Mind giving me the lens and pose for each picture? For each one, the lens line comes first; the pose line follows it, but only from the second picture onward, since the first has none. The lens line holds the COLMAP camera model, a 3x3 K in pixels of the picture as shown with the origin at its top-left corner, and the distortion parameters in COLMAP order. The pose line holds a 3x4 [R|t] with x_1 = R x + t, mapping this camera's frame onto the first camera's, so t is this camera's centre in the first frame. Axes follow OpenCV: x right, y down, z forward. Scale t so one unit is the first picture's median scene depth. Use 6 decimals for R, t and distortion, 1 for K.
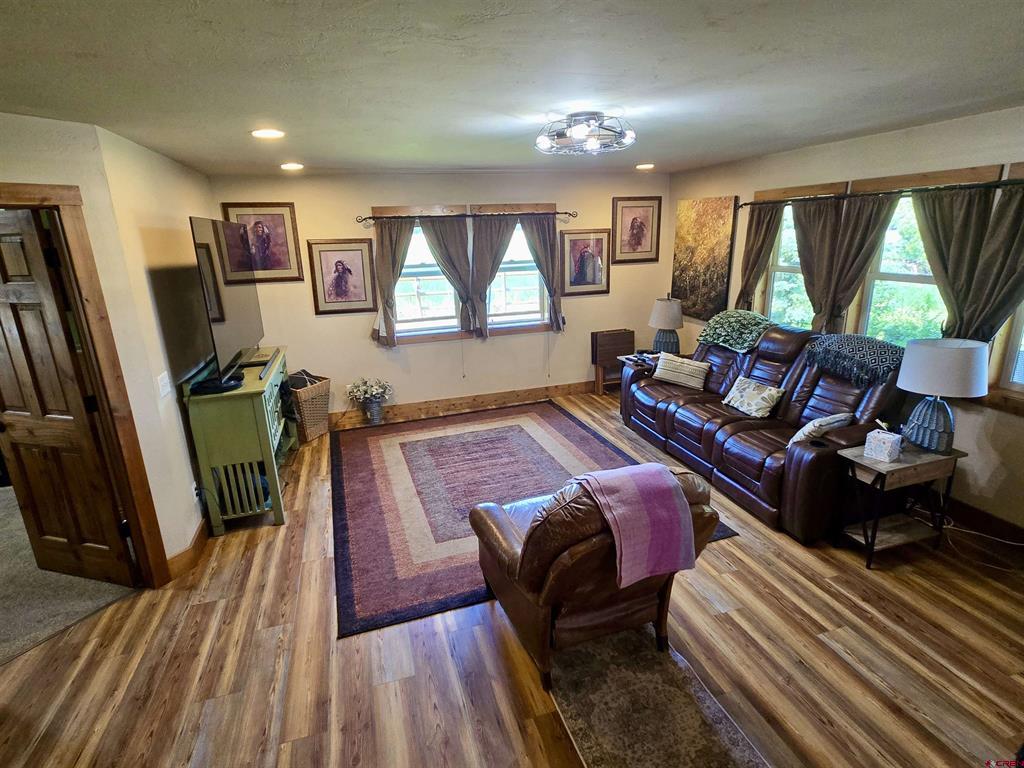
lens RADIAL K [[523.3, 0, 527.6], [0, 523.3, 377.0], [0, 0, 1]] dist [0.002668, 0.001089]
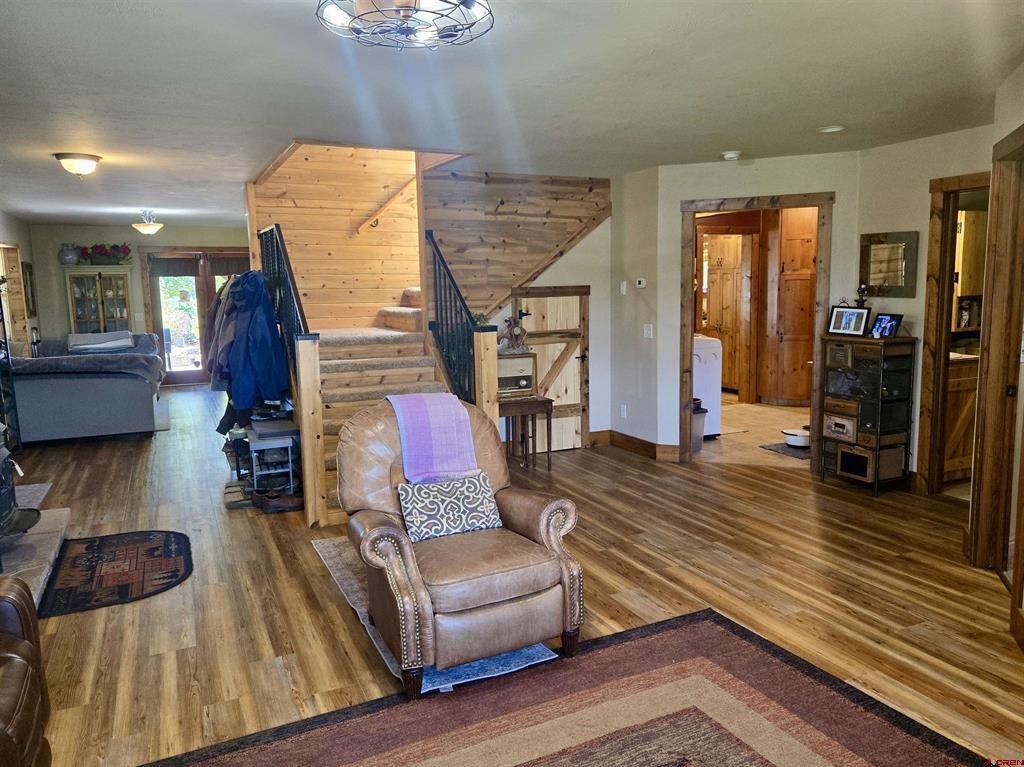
lens RADIAL K [[754.2, 0, 538.4], [0, 754.2, 379.2], [0, 0, 1]] dist [0.067500, -0.051825]
pose [[-0.989370, 0.070929, -0.126949, 0.043894], [0.015210, 0.918668, 0.394737, -0.203910], [0.144622, 0.388610, -0.909981, 0.958795]]
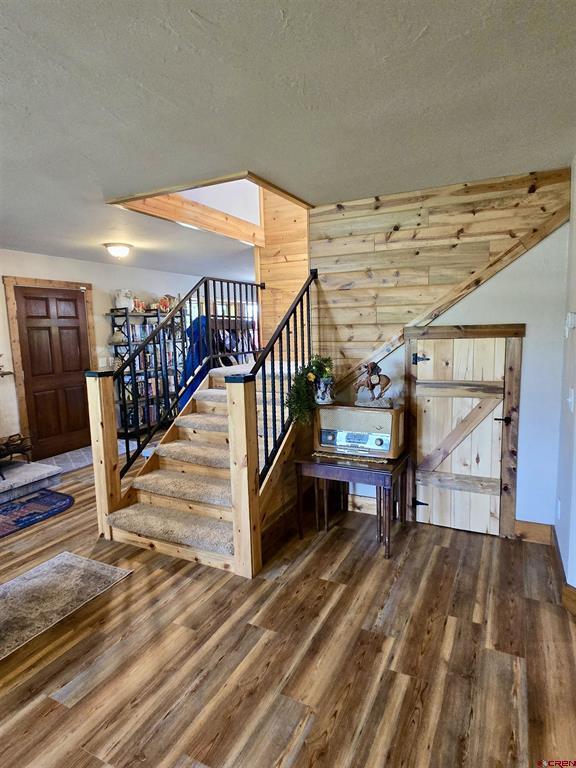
lens RADIAL K [[456.5, 0, 285.3], [0, 456.5, 379.3], [0, 0, 1]] dist [-0.002645, 0.005050]
pose [[-0.701523, -0.029483, 0.712037, -0.401748], [0.244505, 0.928540, 0.279342, -0.012433], [-0.669390, 0.370061, -0.644183, 0.340672]]
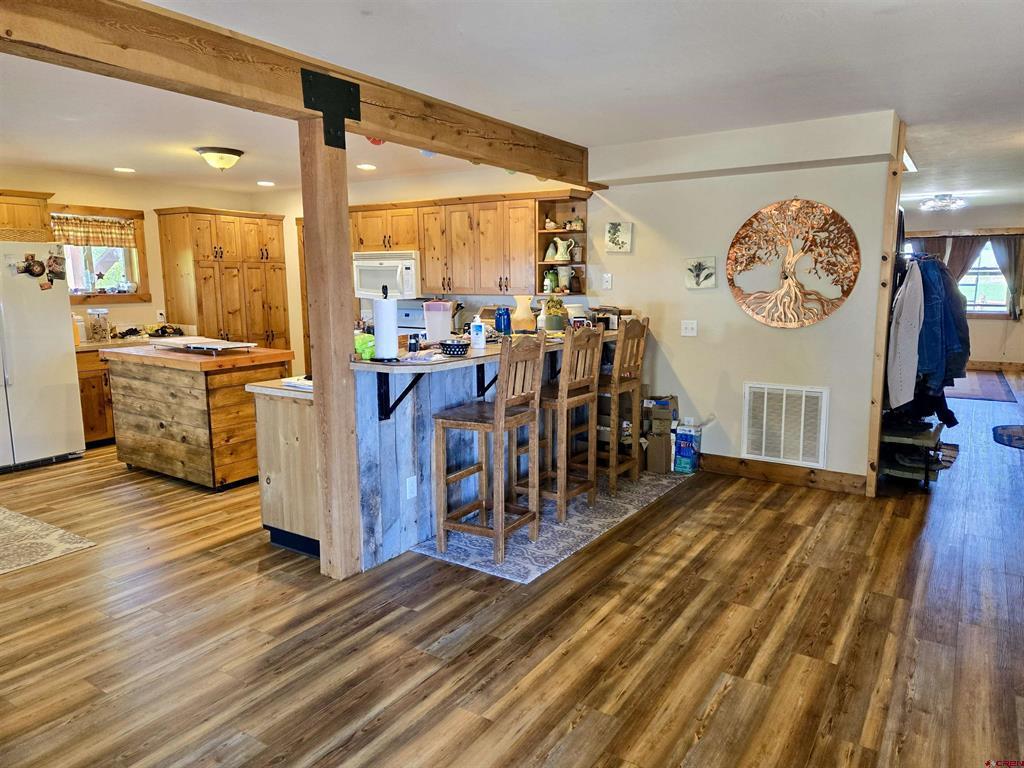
lens RADIAL K [[696.2, 0, 509.1], [0, 696.2, 374.3], [0, 0, 1]] dist [0.063693, -0.045933]
pose [[0.614942, 0.136857, -0.776606, 0.739743], [-0.226144, 0.974066, -0.007413, 0.379081], [0.755451, 0.180183, 0.629943, -1.175637]]
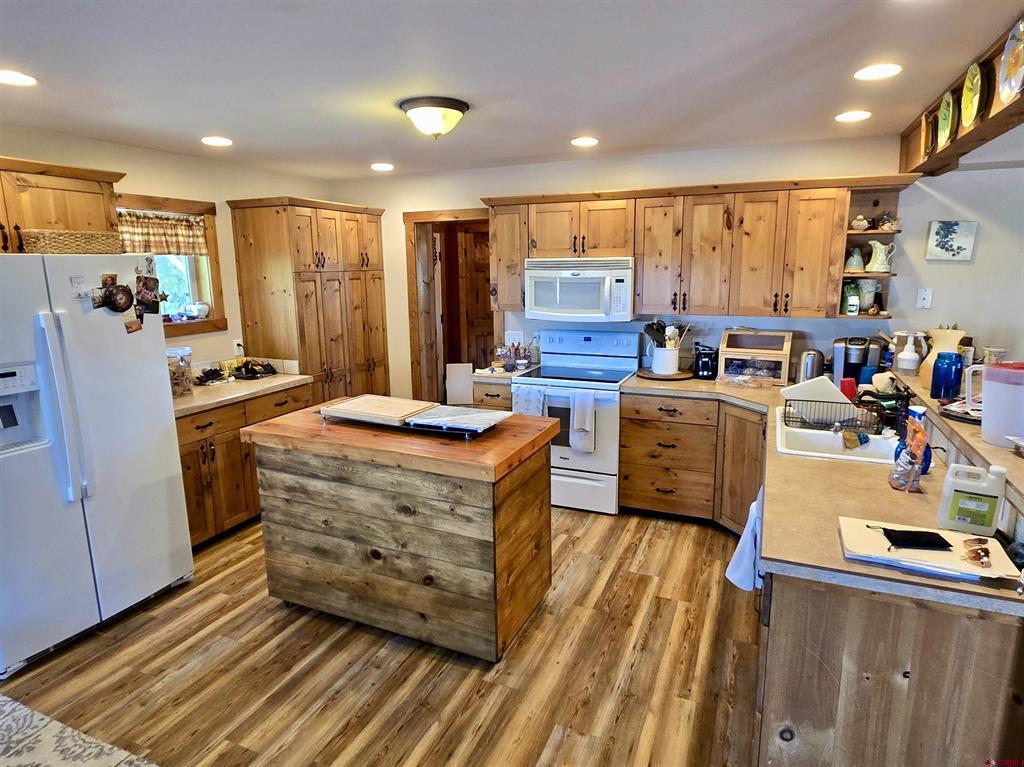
lens RADIAL K [[608.7, 0, 502.2], [0, 608.7, 374.6], [0, 0, 1]] dist [-0.002645, 0.005050]
pose [[0.741410, 0.142971, -0.655645, 0.105828], [-0.190356, 0.981714, -0.001182, 0.379129], [0.643487, 0.125682, 0.755068, -1.251109]]
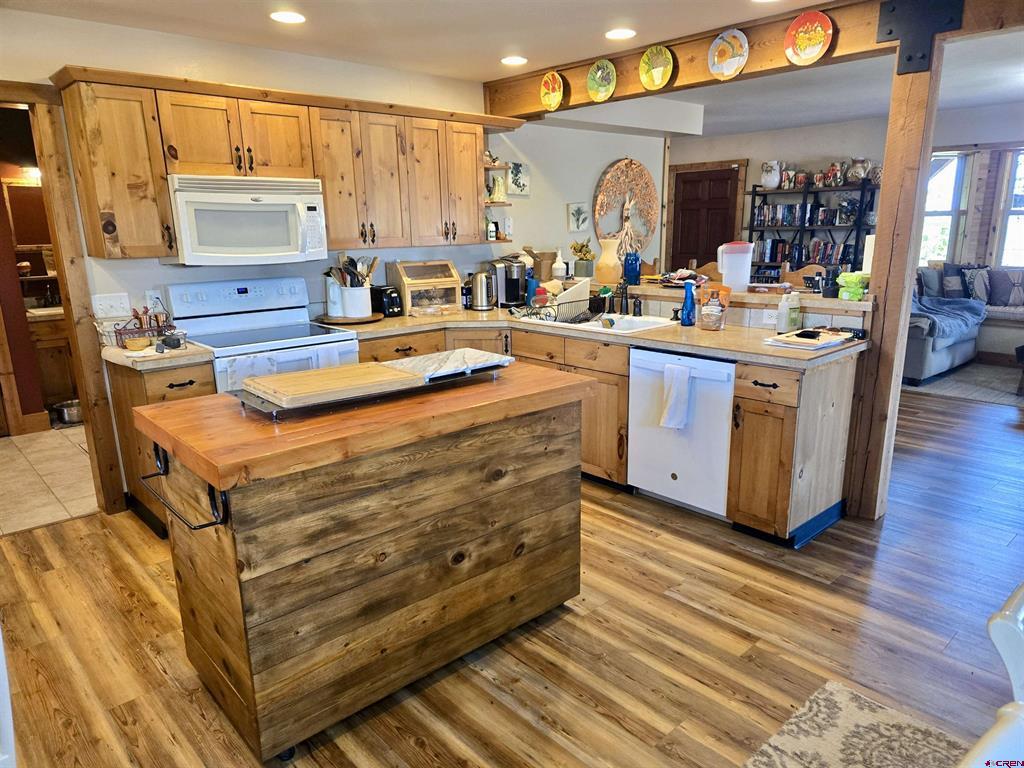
lens RADIAL K [[696.2, 0, 526.5], [0, 696.2, 396.5], [0, 0, 1]] dist [0.063693, -0.045933]
pose [[0.905262, -0.088249, 0.415587, -0.417039], [0.102240, 0.994693, -0.011487, 0.456770], [-0.412368, 0.052888, 0.909481, -1.330459]]
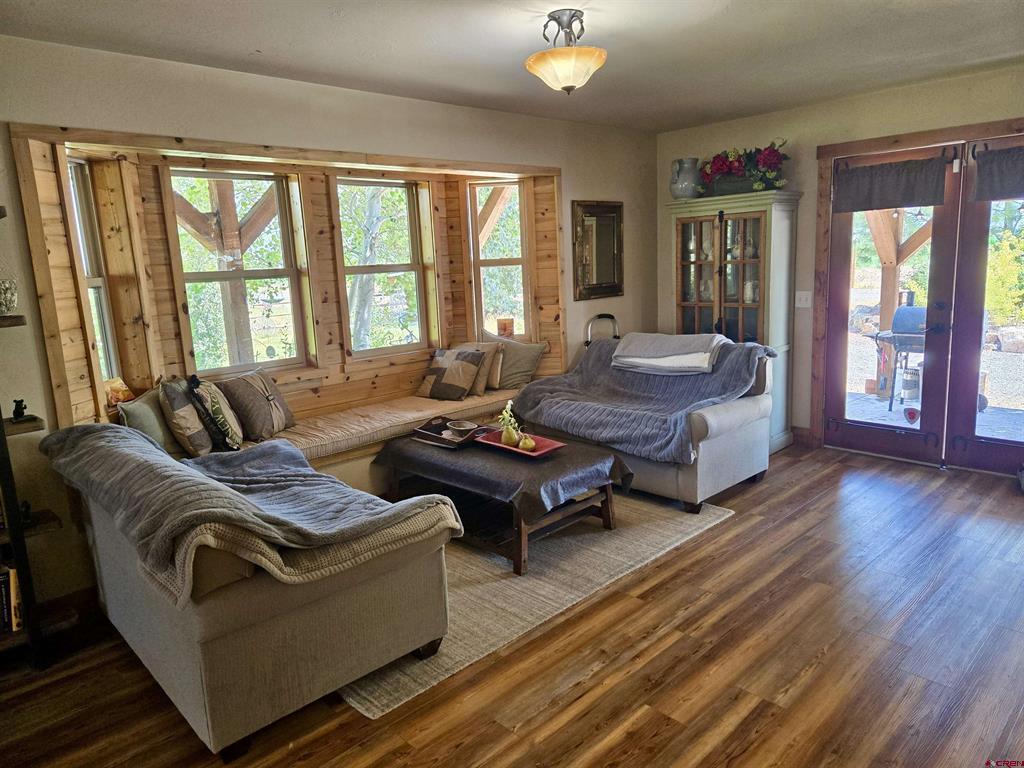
lens RADIAL K [[696.2, 0, 513.9], [0, 696.2, 379.3], [0, 0, 1]] dist [0.063693, -0.045933]
pose [[-0.439710, -0.109355, 0.891457, 0.178390], [0.297124, 0.918960, 0.259285, 0.196061], [-0.847568, 0.378884, -0.371584, -0.479313]]
